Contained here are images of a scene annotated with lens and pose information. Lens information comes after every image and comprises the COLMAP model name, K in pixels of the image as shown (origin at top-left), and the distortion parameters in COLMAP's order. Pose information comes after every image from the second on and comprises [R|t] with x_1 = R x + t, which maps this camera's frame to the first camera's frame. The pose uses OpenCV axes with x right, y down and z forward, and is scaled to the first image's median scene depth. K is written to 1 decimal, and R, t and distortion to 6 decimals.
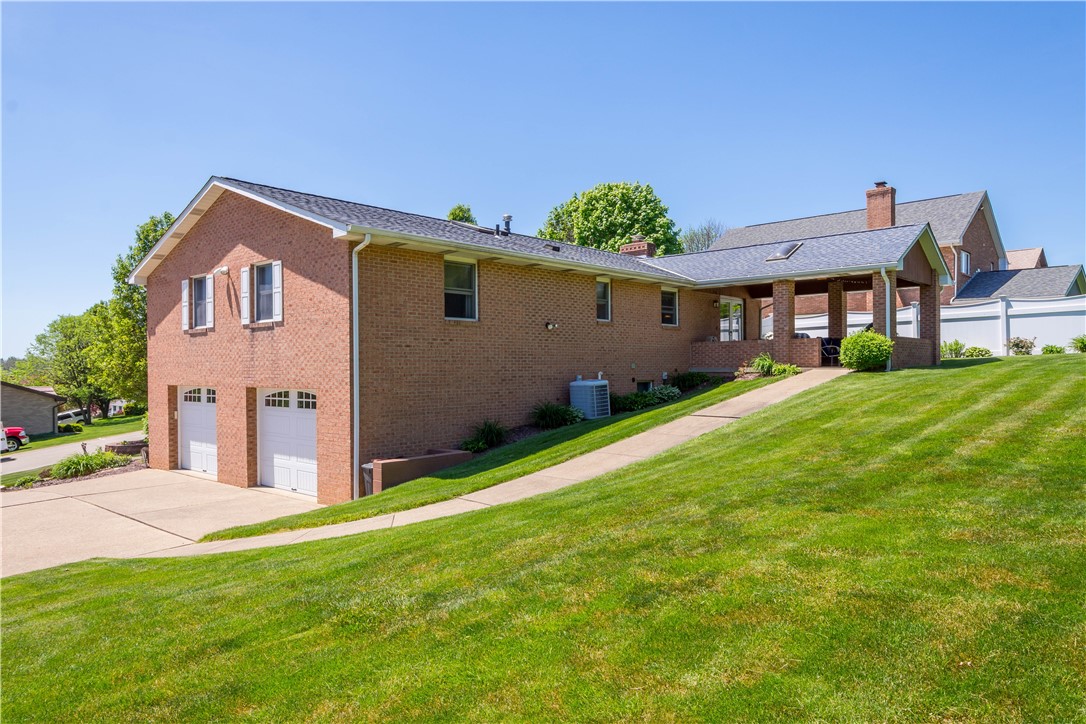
lens RADIAL K [[699.7, 0, 538.3], [0, 699.7, 362.9], [0, 0, 1]] dist [0.001683, -0.000011]
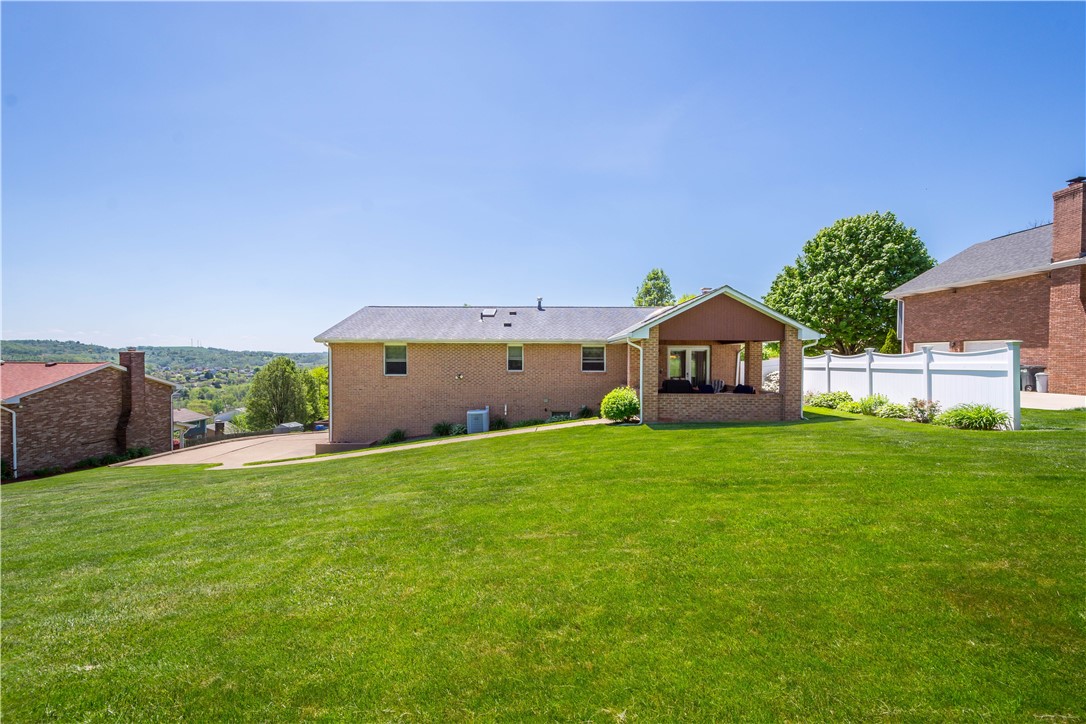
lens RADIAL K [[481.3, 0, 544.0], [0, 481.3, 363.4], [0, 0, 1]] dist [0.001376, -0.000100]
pose [[0.672950, 0.019433, -0.739432, 0.784777], [-0.005884, 0.999764, 0.020919, -0.084993], [0.739664, -0.009727, 0.672906, 0.275175]]
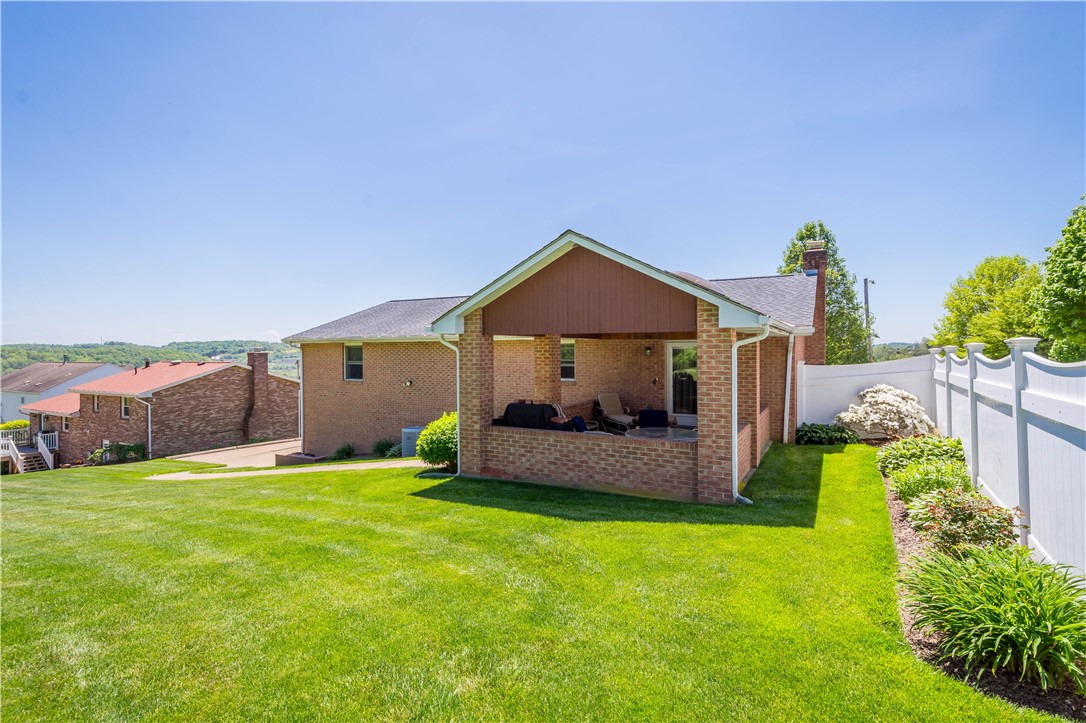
lens RADIAL K [[521.9, 0, 549.6], [0, 521.9, 350.6], [0, 0, 1]] dist [-0.000518, 0.000263]
pose [[0.260529, 0.007092, -0.965440, 0.823112], [0.007030, 0.999933, 0.009242, -0.095261], [0.965441, -0.009195, 0.260461, 0.765800]]
